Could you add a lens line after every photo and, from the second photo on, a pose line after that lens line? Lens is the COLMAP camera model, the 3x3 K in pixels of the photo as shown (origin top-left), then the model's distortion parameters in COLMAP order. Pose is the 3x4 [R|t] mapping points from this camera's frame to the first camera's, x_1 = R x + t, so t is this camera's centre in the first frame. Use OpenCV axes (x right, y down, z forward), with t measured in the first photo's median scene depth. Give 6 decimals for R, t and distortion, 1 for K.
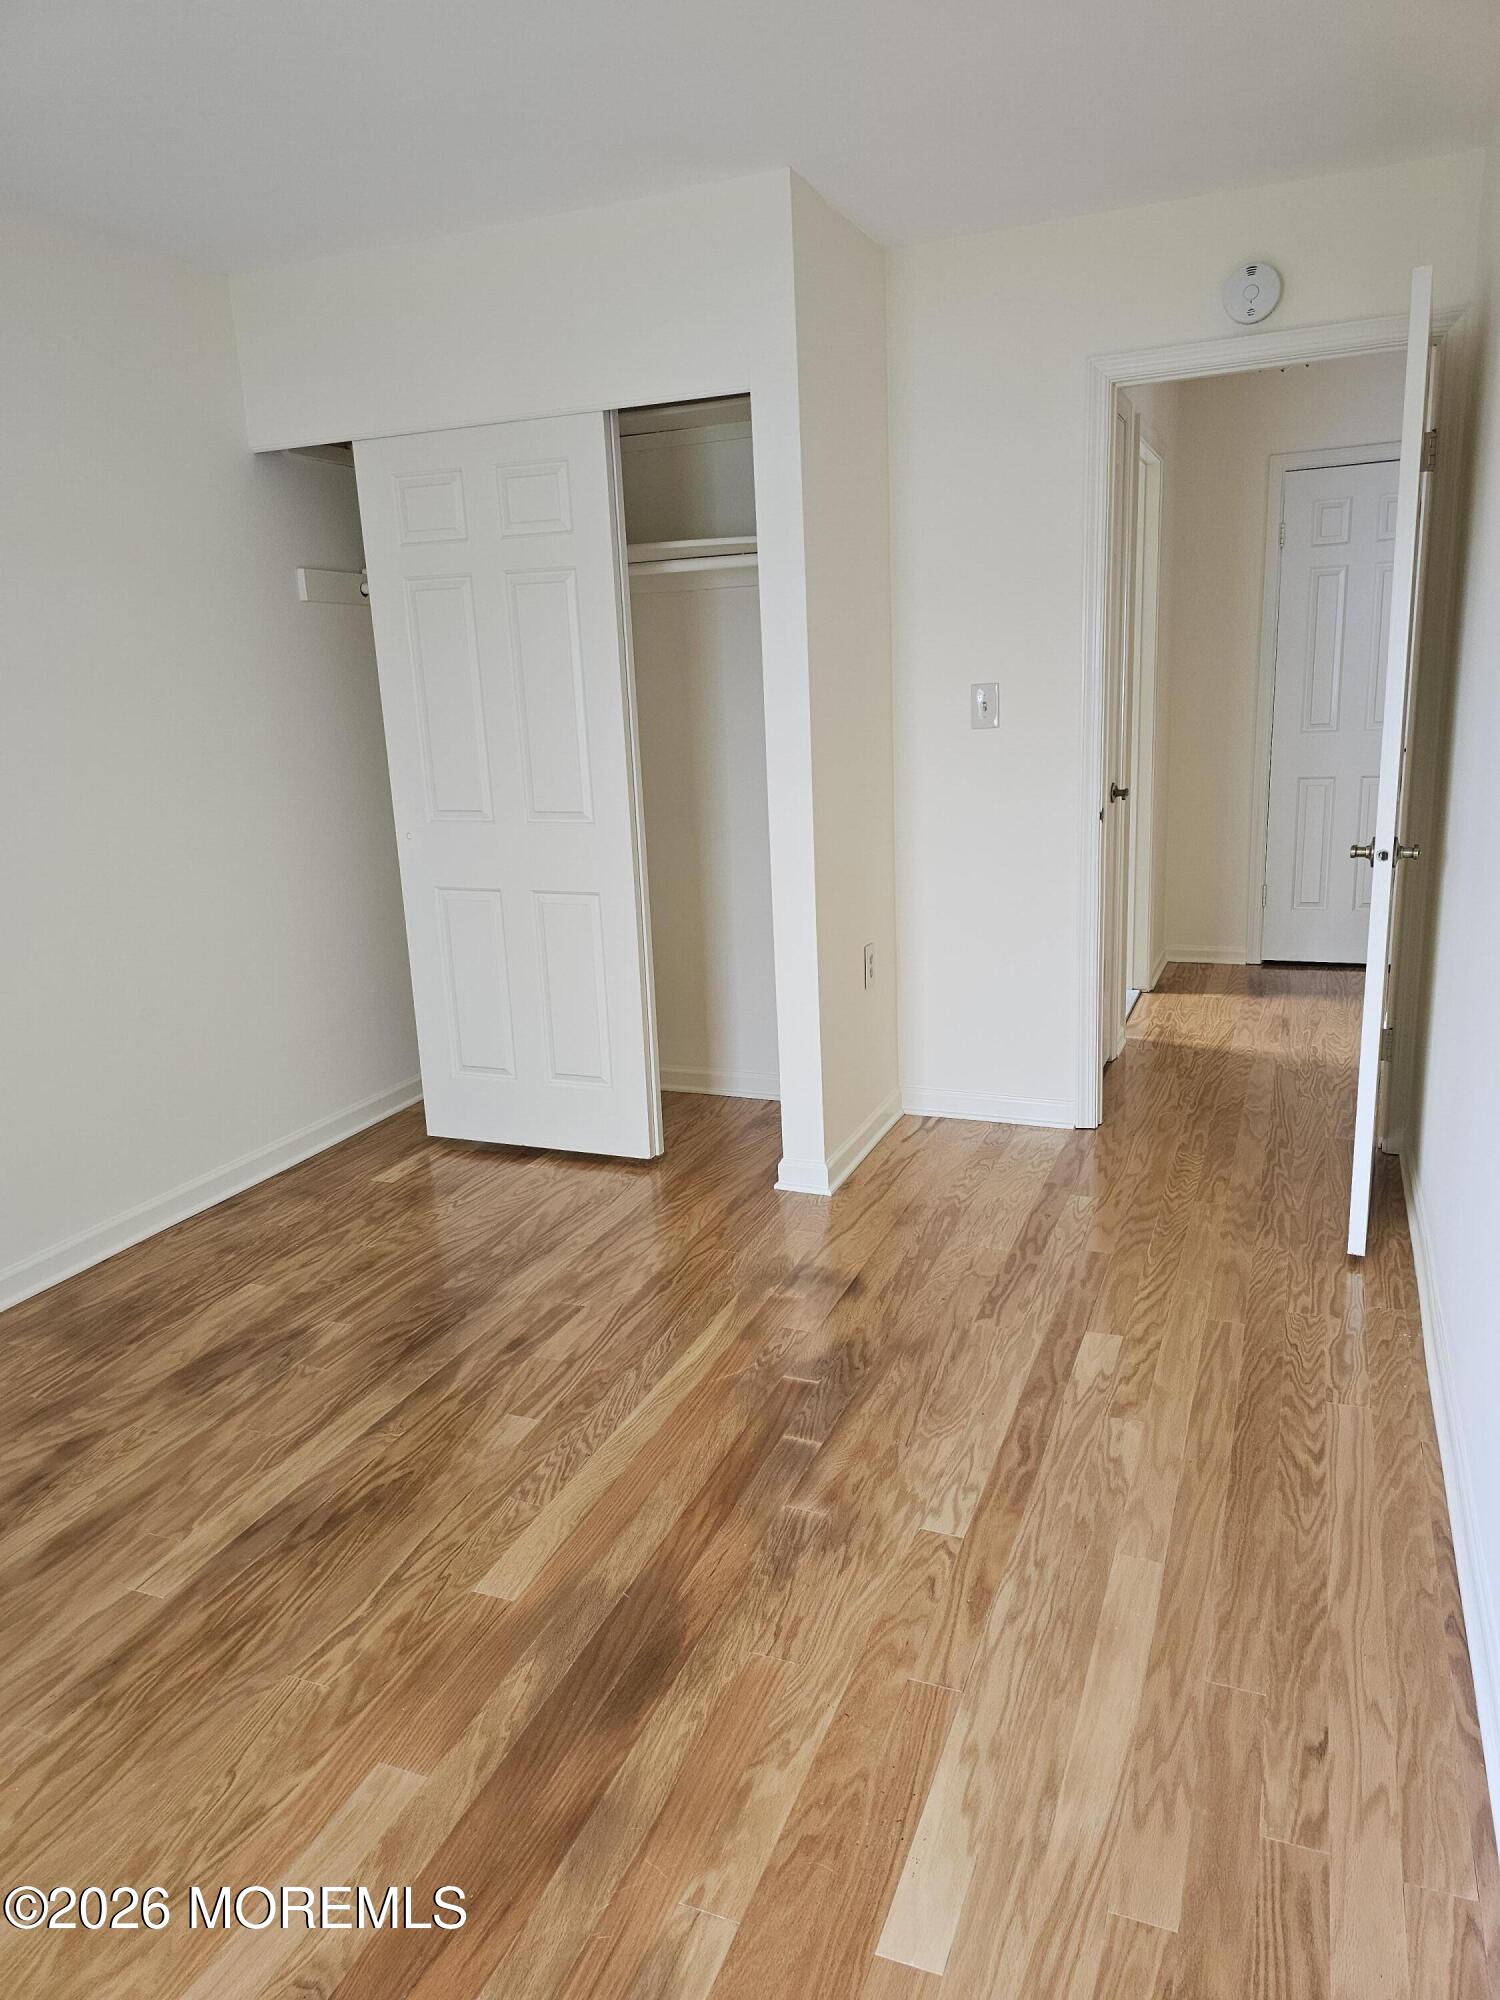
lens RADIAL K [[1340.0, 0, 749.6], [0, 1340.0, 996.8], [0, 0, 1]] dist [0.052029, -0.046347]
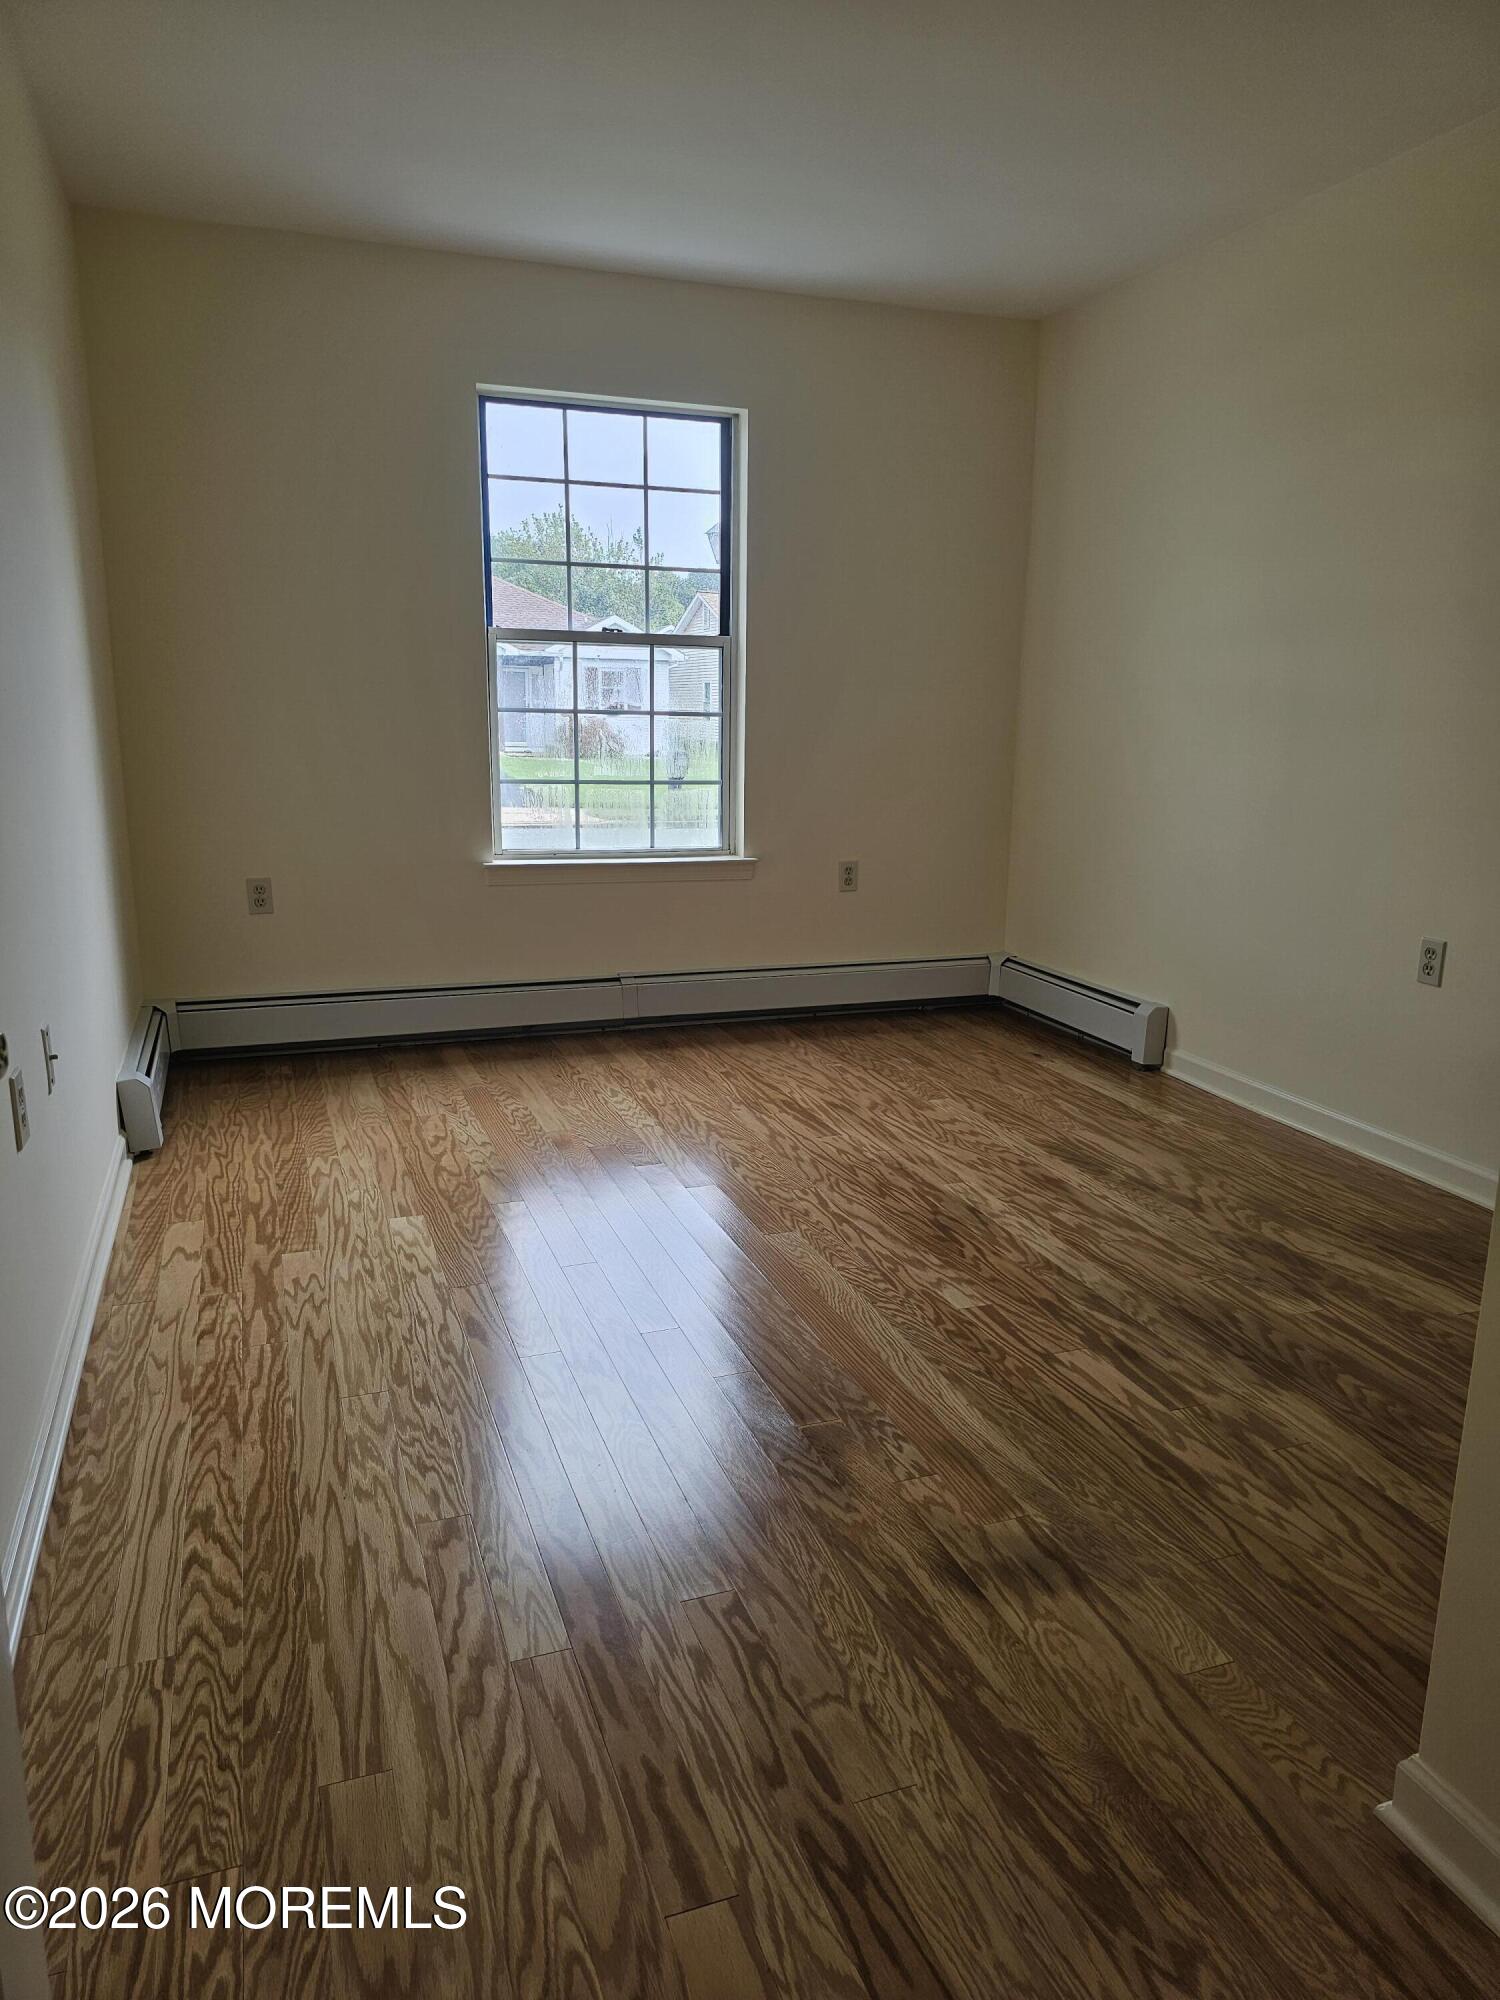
lens RADIAL K [[1340.0, 0, 750.6], [0, 1340.0, 1000.9], [0, 0, 1]] dist [0.052029, -0.046347]
pose [[-0.735789, 0.180374, -0.652748, 0.617409], [-0.140929, 0.901992, 0.408105, -0.306720], [0.662385, 0.392271, -0.638256, 1.542033]]
